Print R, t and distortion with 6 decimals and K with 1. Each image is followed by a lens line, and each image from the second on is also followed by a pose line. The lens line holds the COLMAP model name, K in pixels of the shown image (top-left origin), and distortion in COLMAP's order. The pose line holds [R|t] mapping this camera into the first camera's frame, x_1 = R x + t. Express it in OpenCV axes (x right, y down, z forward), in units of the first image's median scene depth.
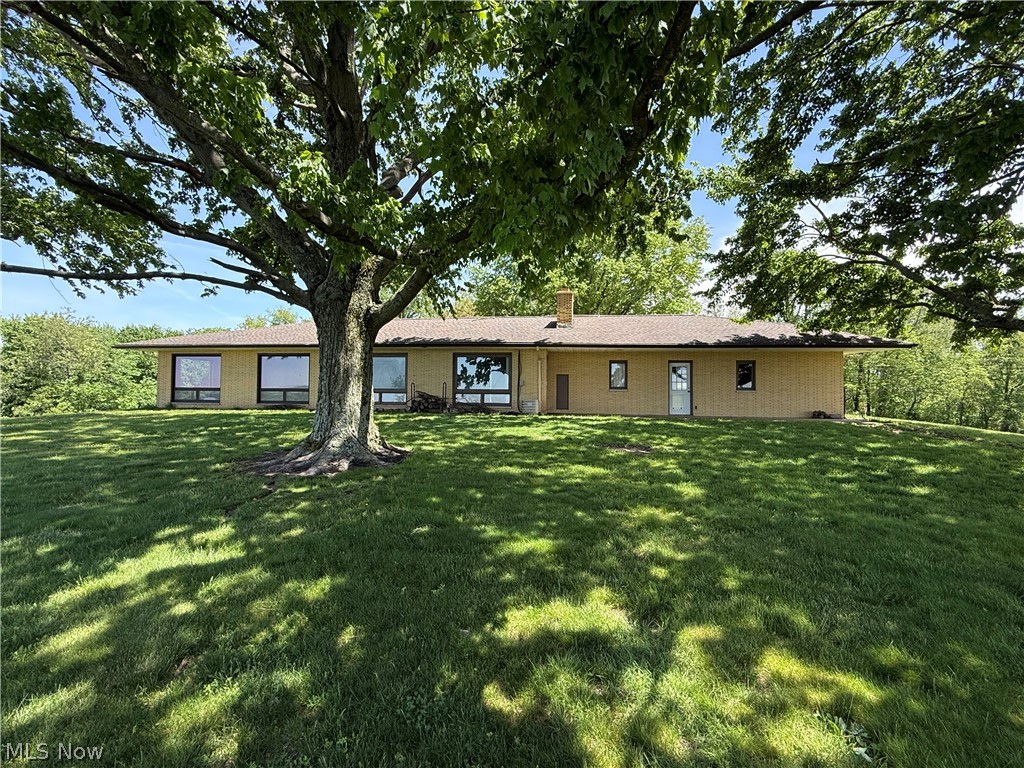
lens RADIAL K [[475.7, 0, 513.5], [0, 475.7, 386.0], [0, 0, 1]] dist [-0.019626, -0.000053]
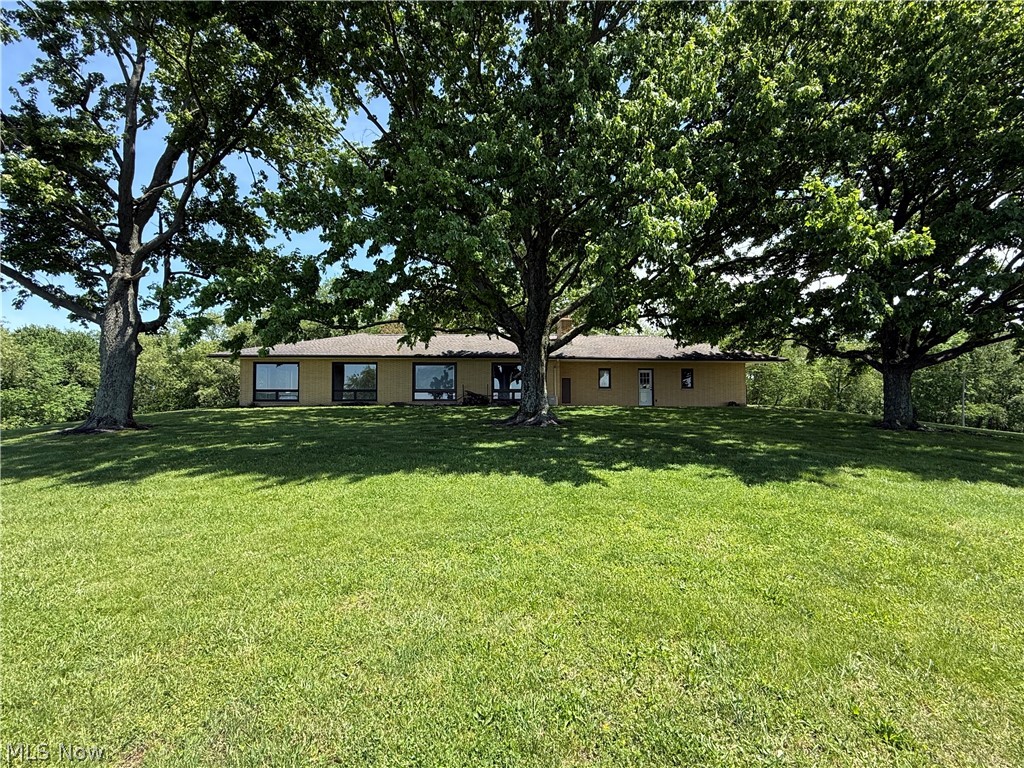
lens RADIAL K [[475.7, 0, 510.3], [0, 475.7, 381.7], [0, 0, 1]] dist [-0.019626, -0.000053]
pose [[0.979476, -0.003338, 0.201535, -0.372672], [0.007162, 0.999808, -0.018248, 0.011339], [-0.201435, 0.019317, 0.979311, -0.372531]]
